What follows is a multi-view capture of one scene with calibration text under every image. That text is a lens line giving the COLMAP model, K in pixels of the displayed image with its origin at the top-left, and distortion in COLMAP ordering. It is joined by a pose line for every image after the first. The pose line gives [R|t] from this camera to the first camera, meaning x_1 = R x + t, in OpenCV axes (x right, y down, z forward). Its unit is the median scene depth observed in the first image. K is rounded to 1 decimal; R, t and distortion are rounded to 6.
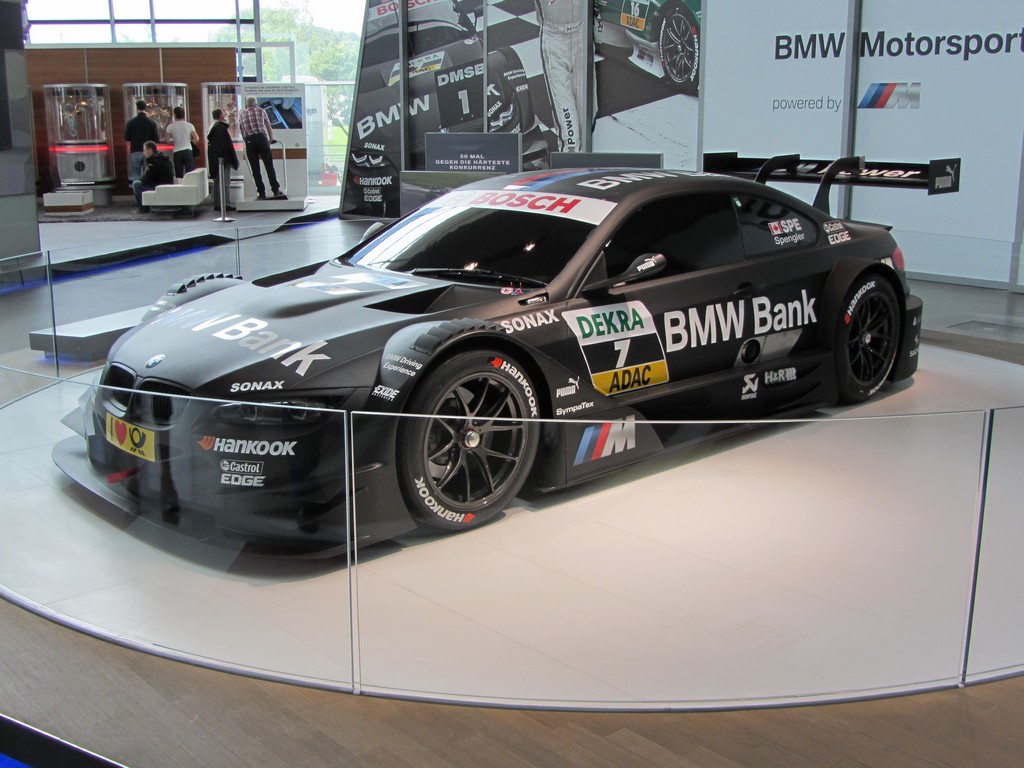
lens RADIAL K [[1159.9, 0, 512.0], [0, 1159.9, 384.0], [0, 0, 1]] dist [-0.090881, 0.012184]
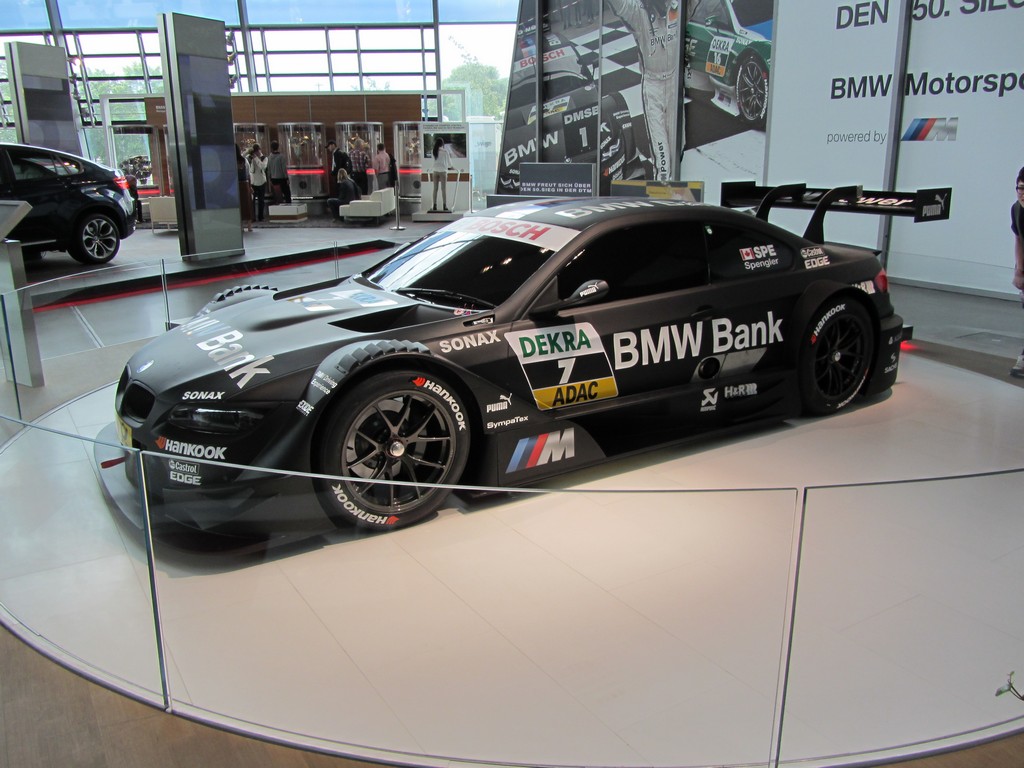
lens RADIAL K [[864.0, 0, 512.0], [0, 864.0, 384.0], [0, 0, 1]] dist [-0.035060, -0.001321]
pose [[0.984581, 0.043024, -0.169554, 0.150215], [-0.036206, 0.998414, 0.043102, -0.038696], [0.171139, -0.036298, 0.984578, 0.151584]]
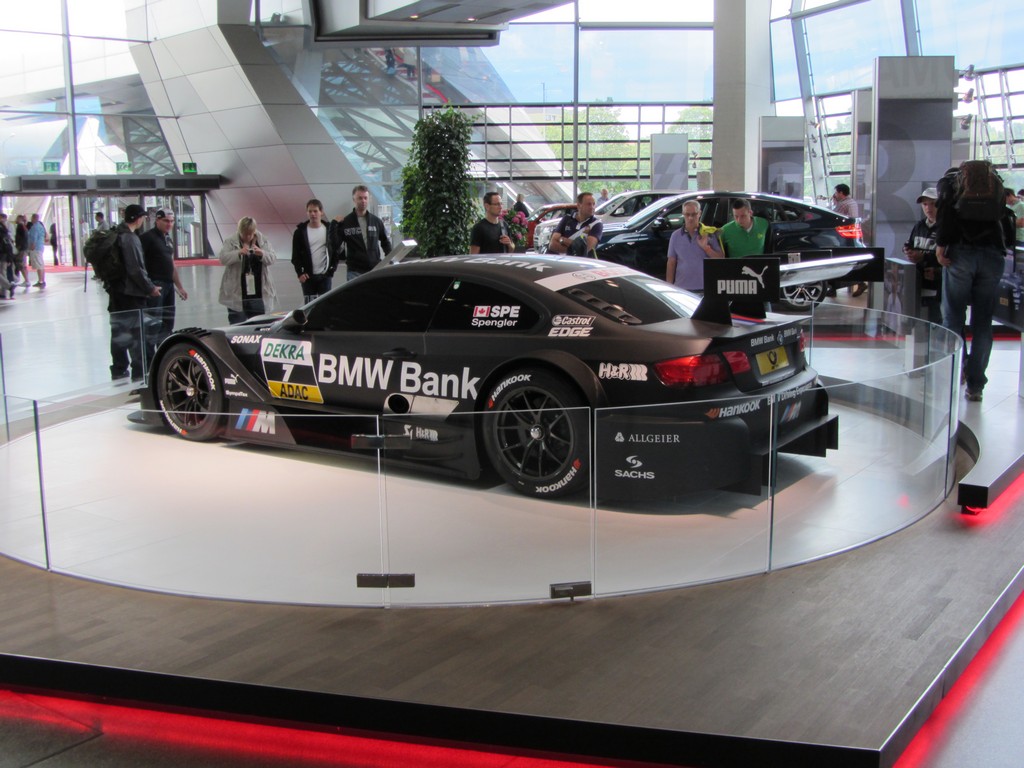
lens RADIAL K [[1060.2, 0, 512.0], [0, 1060.2, 384.0], [0, 0, 1]] dist [-0.135793, -0.000898]
pose [[0.208695, 0.146411, -0.966959, 1.217009], [-0.207705, 0.972810, 0.102468, -0.175002], [0.955670, 0.179458, 0.233431, 0.786720]]
